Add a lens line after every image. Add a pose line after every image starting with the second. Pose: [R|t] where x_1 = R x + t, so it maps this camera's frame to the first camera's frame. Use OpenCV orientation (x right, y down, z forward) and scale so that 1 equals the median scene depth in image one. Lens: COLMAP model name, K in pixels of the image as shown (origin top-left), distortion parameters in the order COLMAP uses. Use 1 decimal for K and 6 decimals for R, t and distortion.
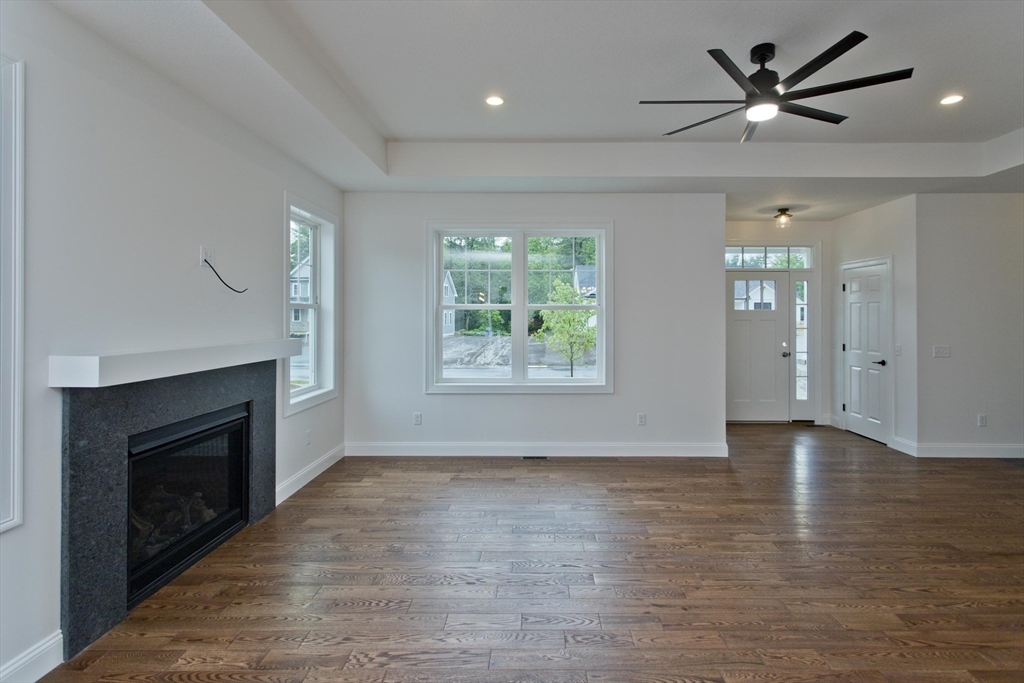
lens RADIAL K [[498.7, 0, 542.2], [0, 498.7, 319.3], [0, 0, 1]] dist [0.008738, 0.000474]
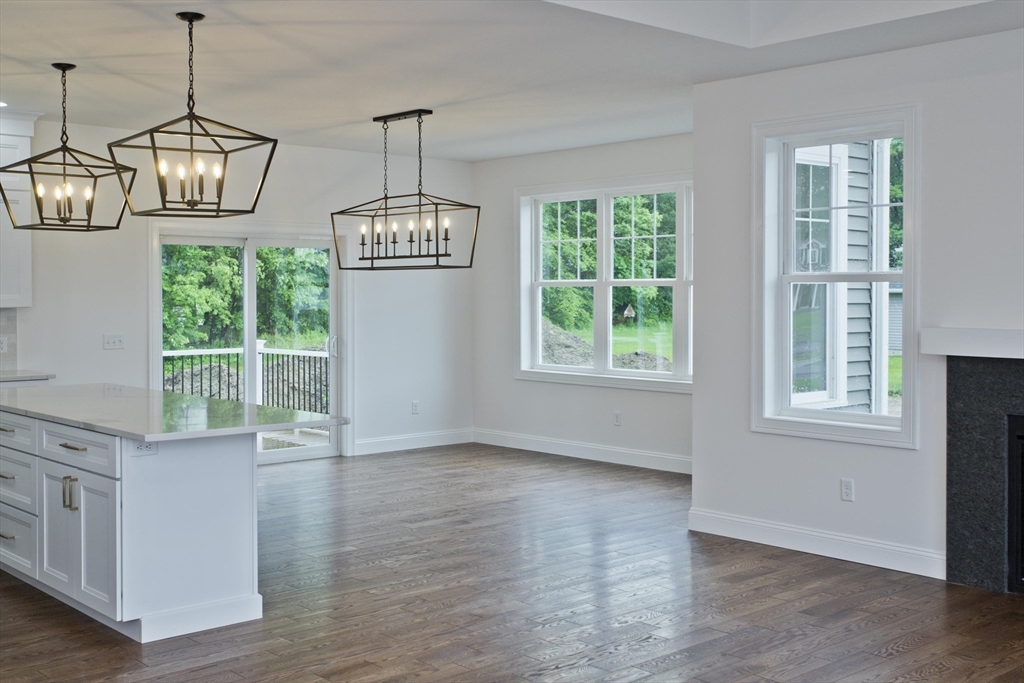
lens RADIAL K [[1151.7, 0, 512.2], [0, 1151.7, 336.1], [0, 0, 1]] dist [0.110400, 0.000000]
pose [[-0.754692, 0.013918, -0.655931, 1.305983], [-0.009690, 0.999429, 0.032357, 0.009215], [0.656007, 0.030775, -0.754127, 1.888477]]
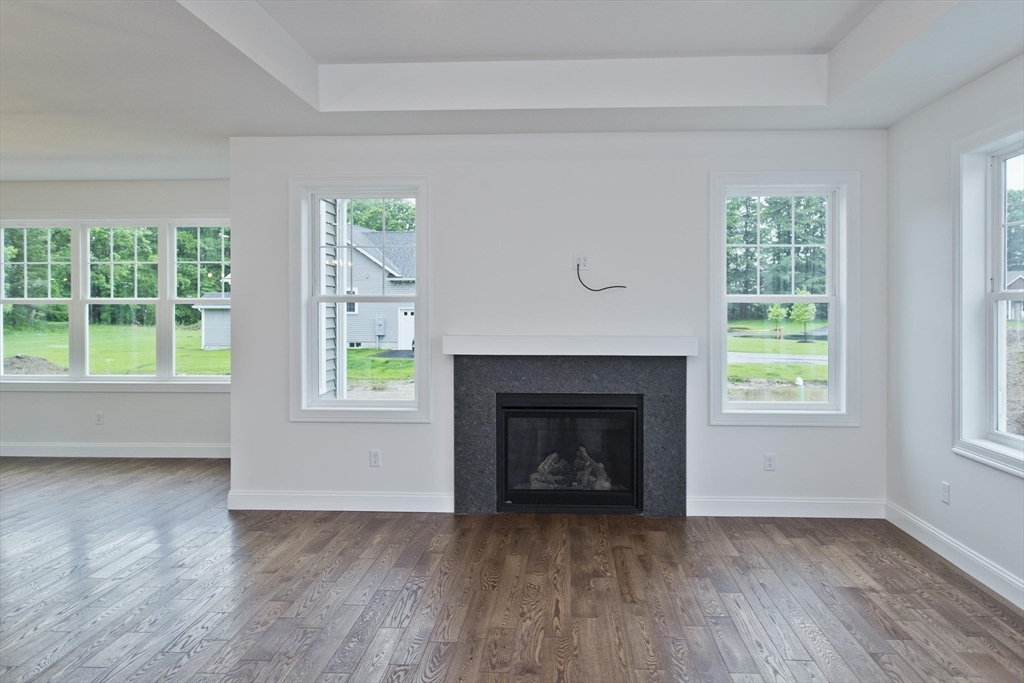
lens RADIAL K [[696.5, 0, 523.9], [0, 696.5, 315.9], [0, 0, 1]] dist [0.018822, -0.002687]
pose [[-0.081966, 0.000312, -0.996635, 1.091826], [-0.003287, 0.999994, 0.000584, 0.003821], [0.996630, 0.003324, -0.081965, 1.114649]]
